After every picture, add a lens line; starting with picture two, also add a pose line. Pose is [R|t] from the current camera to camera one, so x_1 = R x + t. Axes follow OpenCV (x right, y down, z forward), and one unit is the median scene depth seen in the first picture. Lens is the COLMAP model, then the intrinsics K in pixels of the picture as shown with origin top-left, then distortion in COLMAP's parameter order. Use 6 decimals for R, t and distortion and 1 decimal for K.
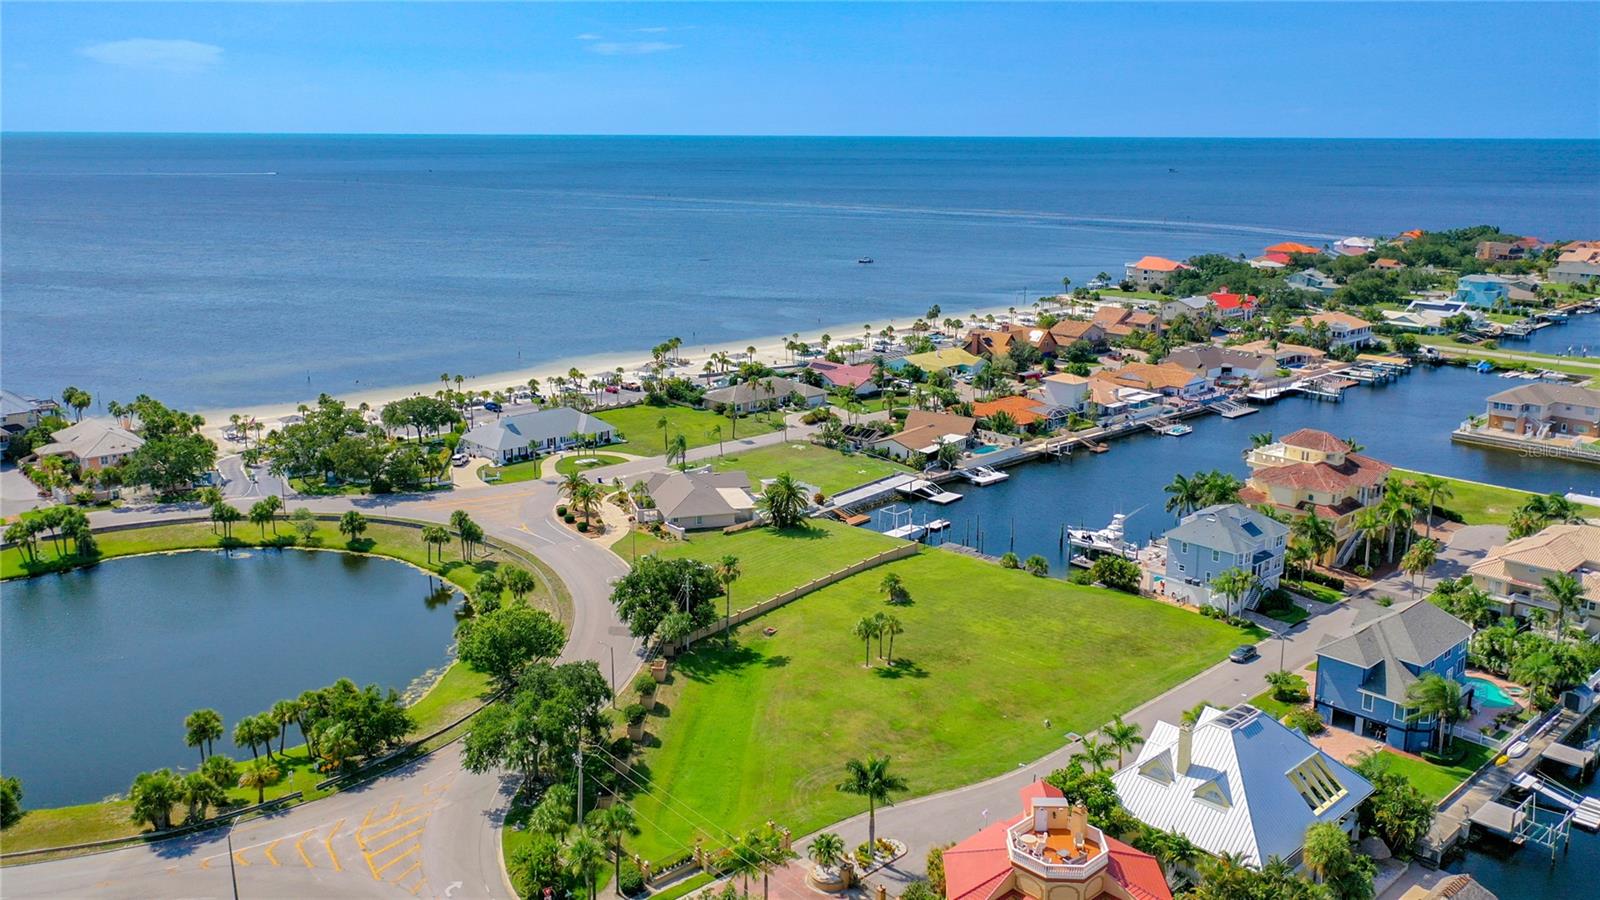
lens RADIAL K [[1278.6, 0, 796.5], [0, 1278.6, 444.3], [0, 0, 1]] dist [0.004534, 0.002451]
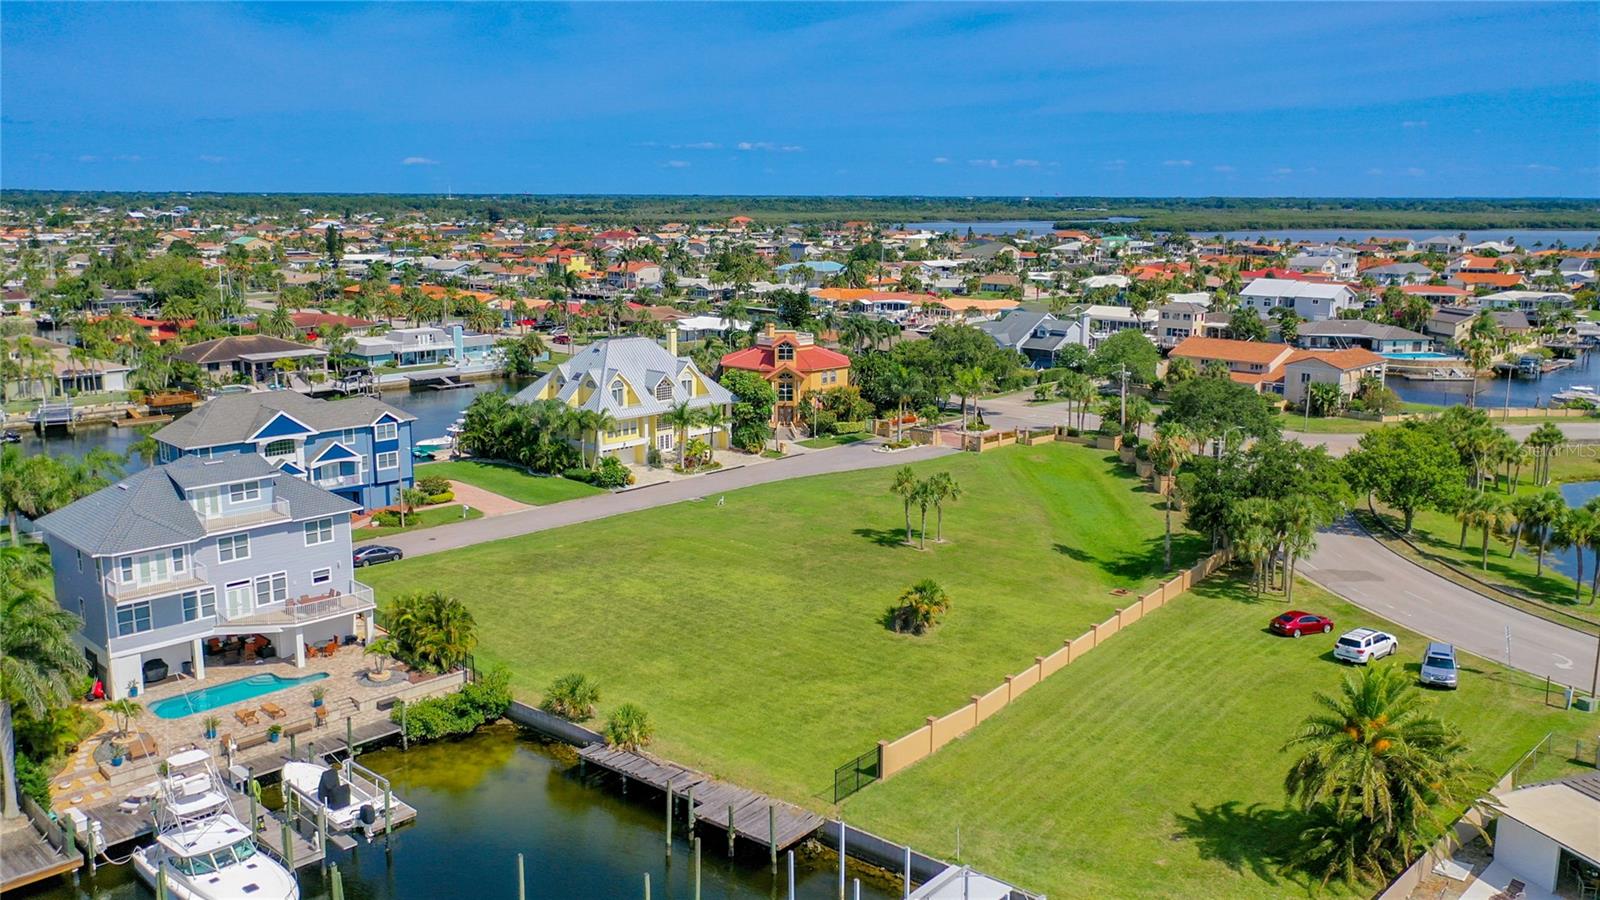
lens RADIAL K [[1278.6, 0, 796.5], [0, 1278.6, 444.3], [0, 0, 1]] dist [0.004534, 0.002451]
pose [[-0.998832, 0.001933, -0.048286, 0.122610], [-0.018470, 0.908069, 0.418413, -0.124600], [0.044656, 0.418816, -0.906972, 1.177191]]
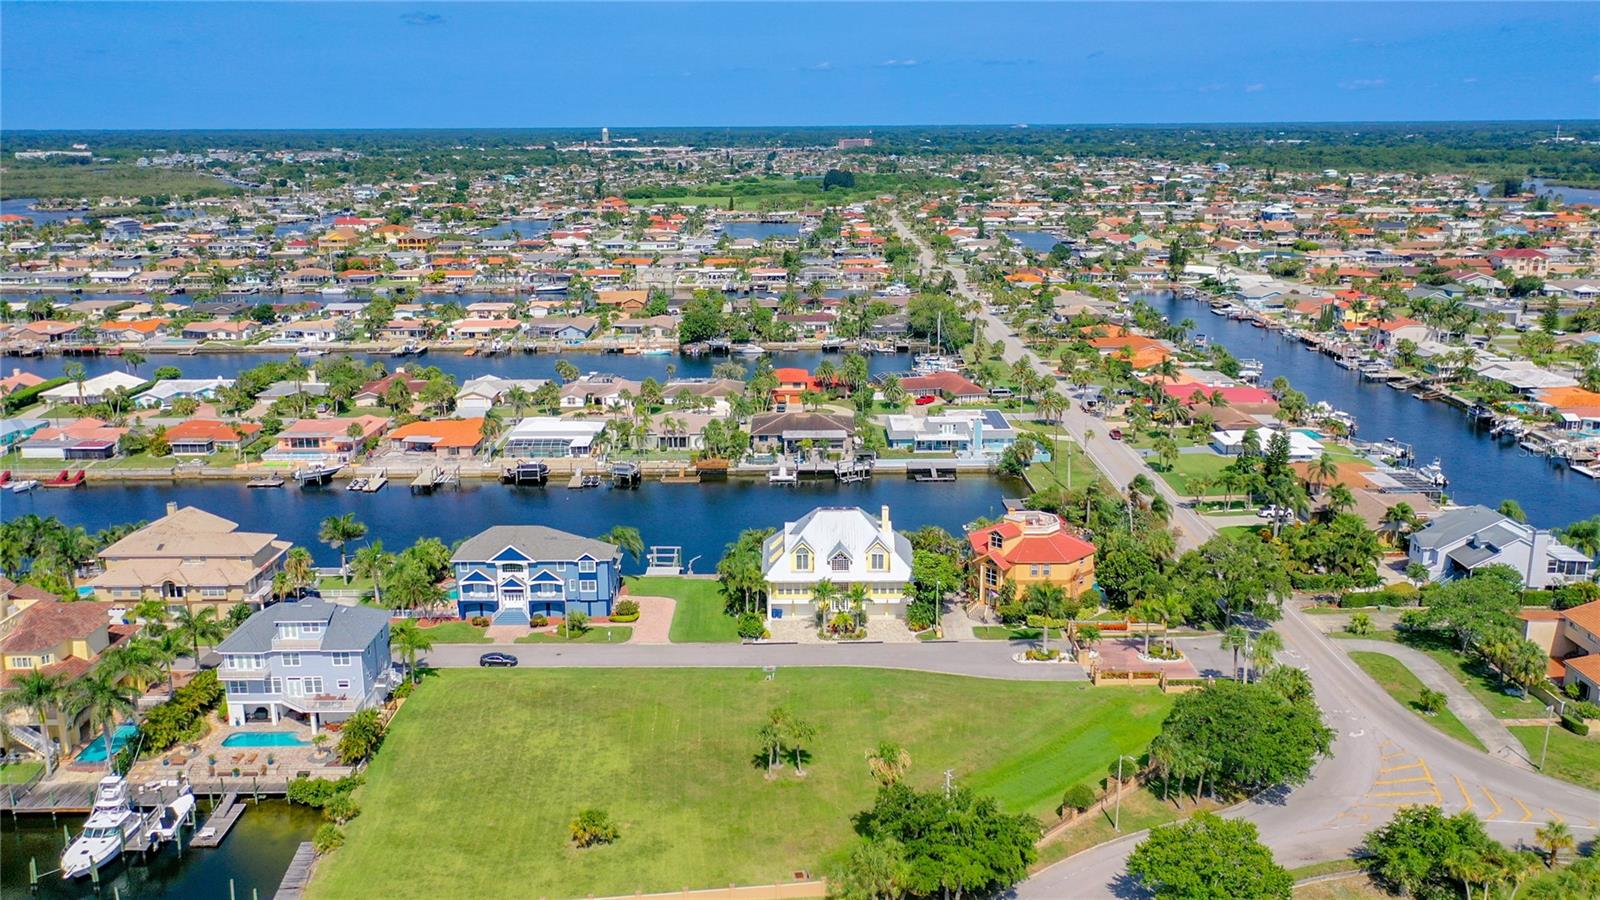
lens RADIAL K [[1327.2, 0, 800.0], [0, 1327.2, 450.0], [0, 0, 1]] dist [0.012045, 0.006082]
pose [[-0.733718, -0.160267, 0.660282, -0.351358], [0.165231, 0.900524, 0.402189, -0.265363], [-0.659057, 0.404192, -0.634249, 1.064996]]
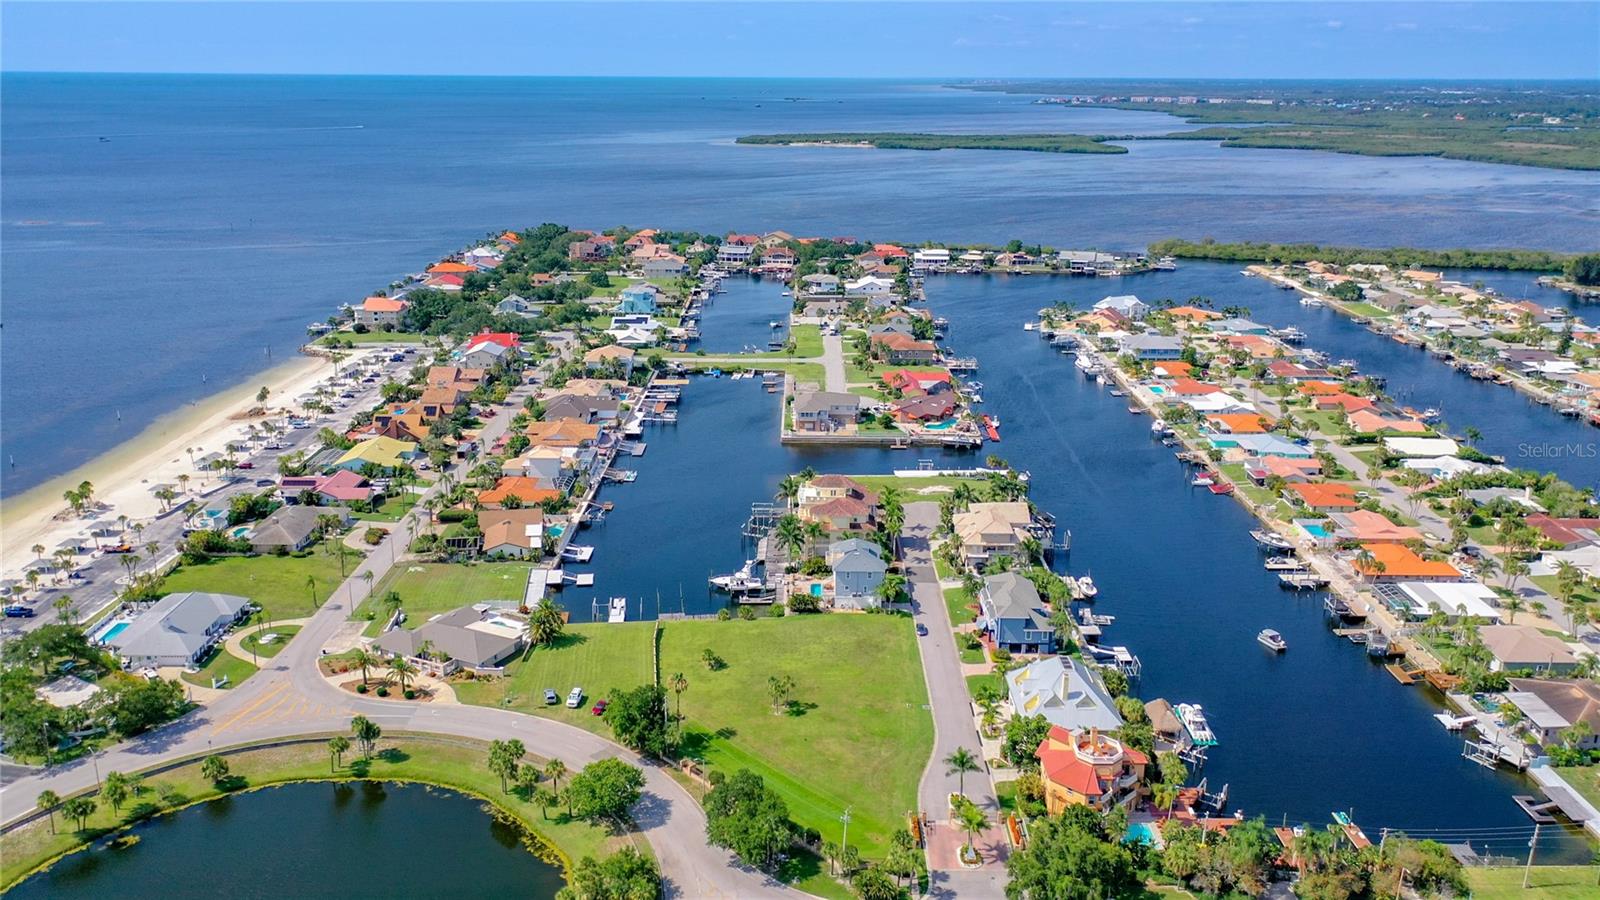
lens RADIAL K [[1292.9, 0, 794.0], [0, 1292.9, 450.8], [0, 0, 1]] dist [0.009938, -0.000246]
pose [[0.684936, -0.204520, 0.699310, -0.673302], [0.169985, 0.978164, 0.119582, -0.221235], [-0.708496, 0.036966, 0.704746, -0.065394]]
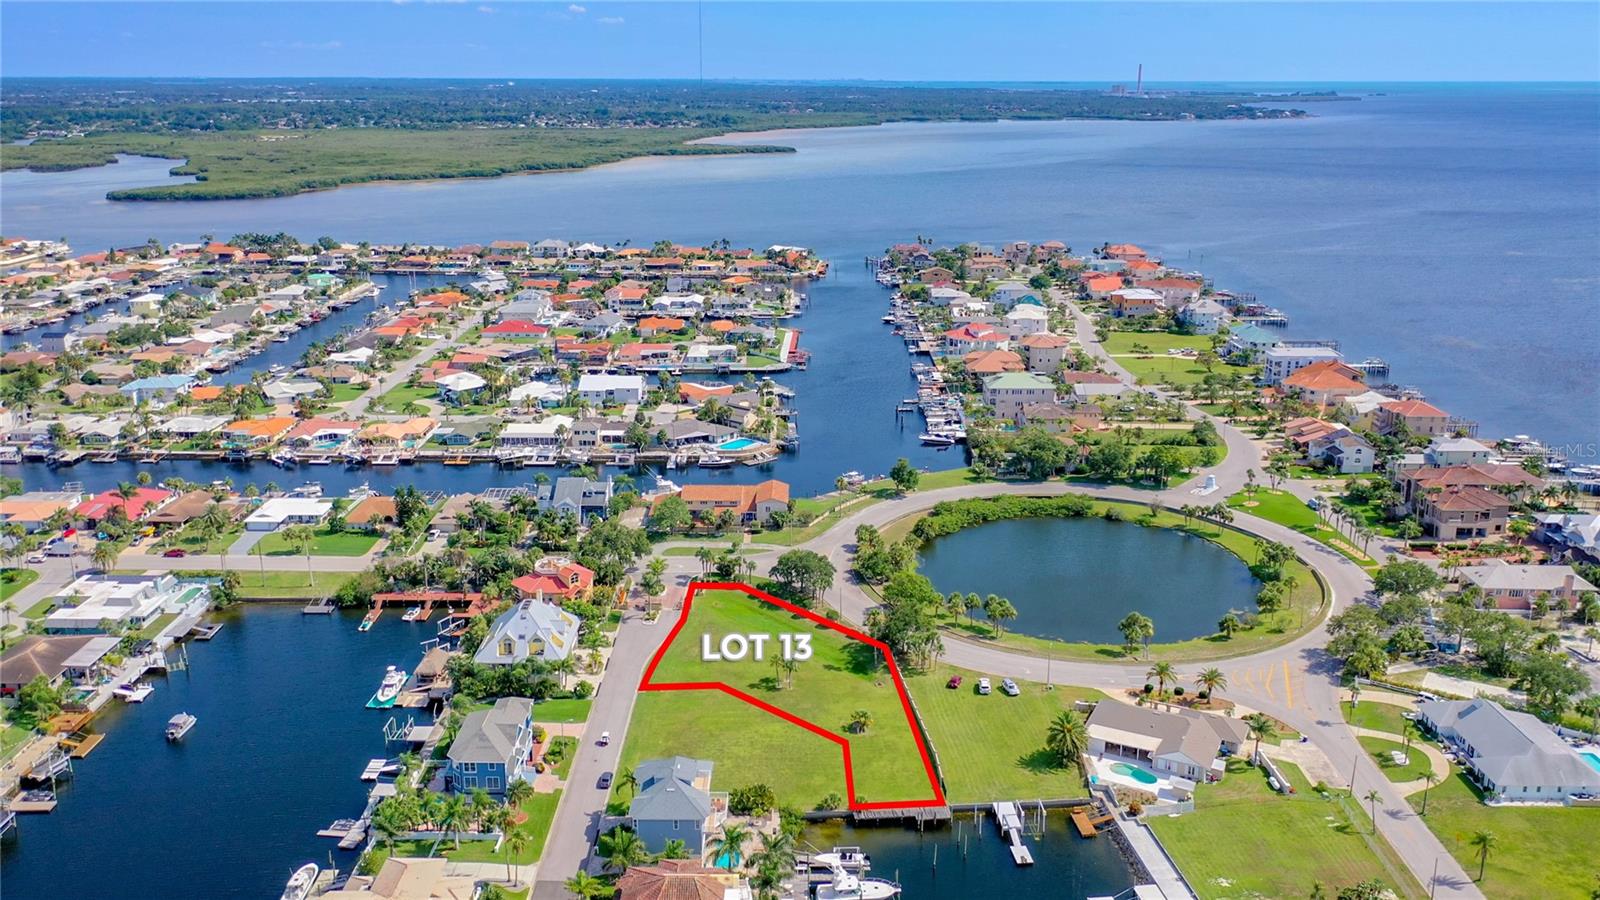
lens RADIAL K [[1292.9, 0, 794.0], [0, 1292.9, 450.8], [0, 0, 1]] dist [0.009938, -0.000246]
pose [[-0.685117, 0.195814, -0.701621, 0.809334], [-0.178600, 0.888636, 0.422407, -0.548232], [0.706199, 0.414708, -0.573847, 1.311522]]
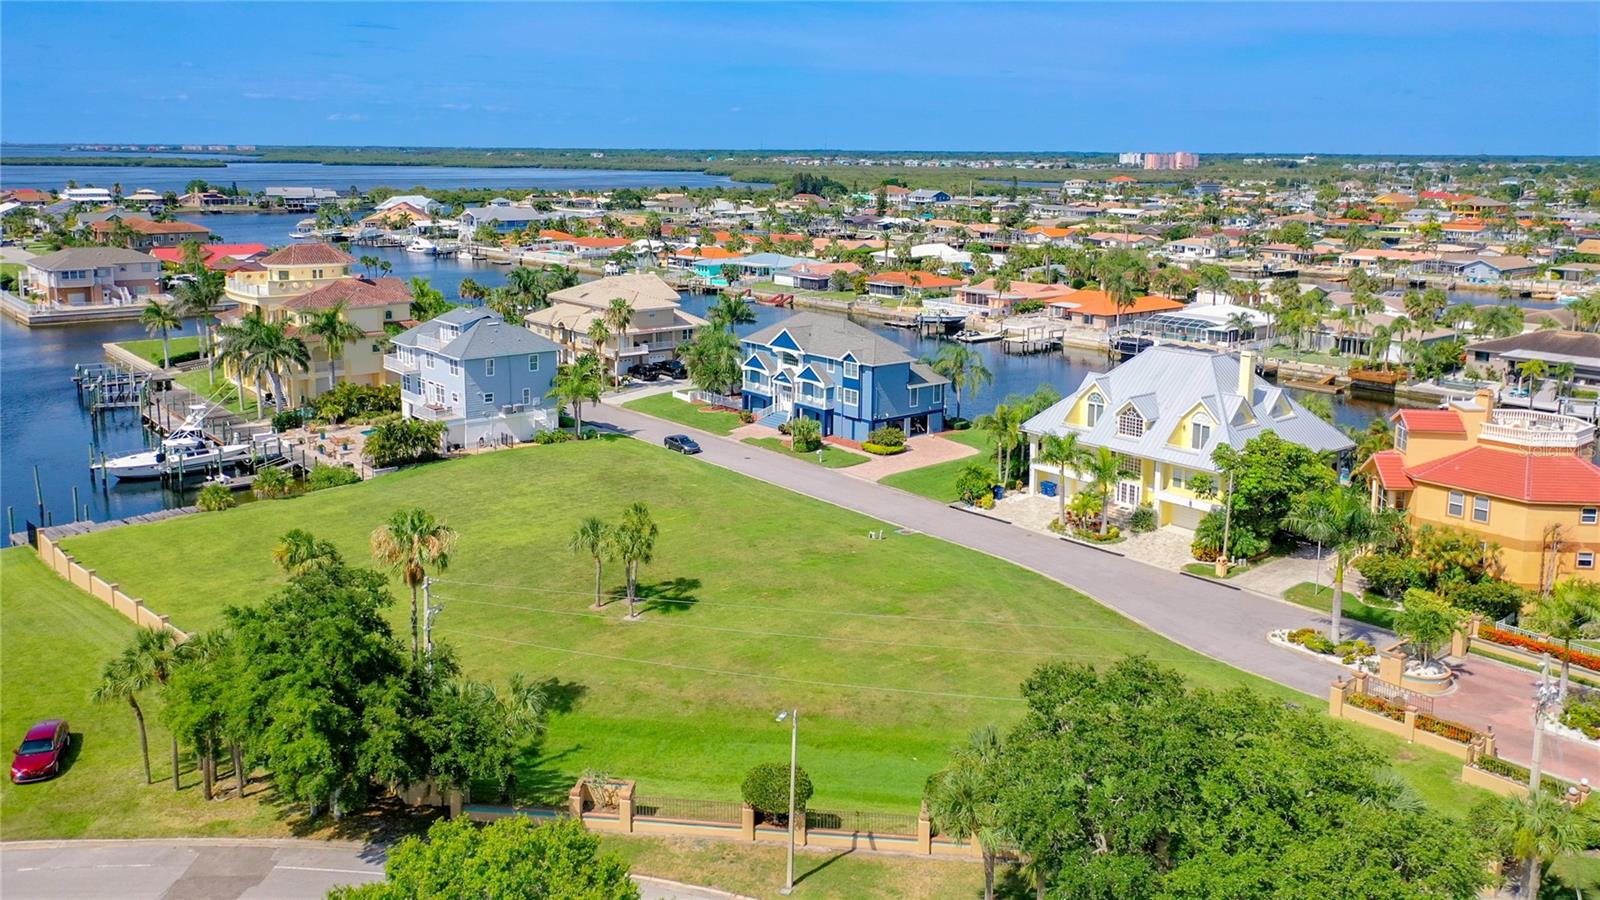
lens RADIAL K [[1303.2, 0, 796.5], [0, 1303.2, 343.0], [0, 0, 1]] dist [0.007453, 0.000792]
pose [[0.057895, -0.149176, 0.987114, -0.320733], [0.227927, 0.964633, 0.132410, 0.009458], [-0.971955, 0.217324, 0.089849, 0.628731]]
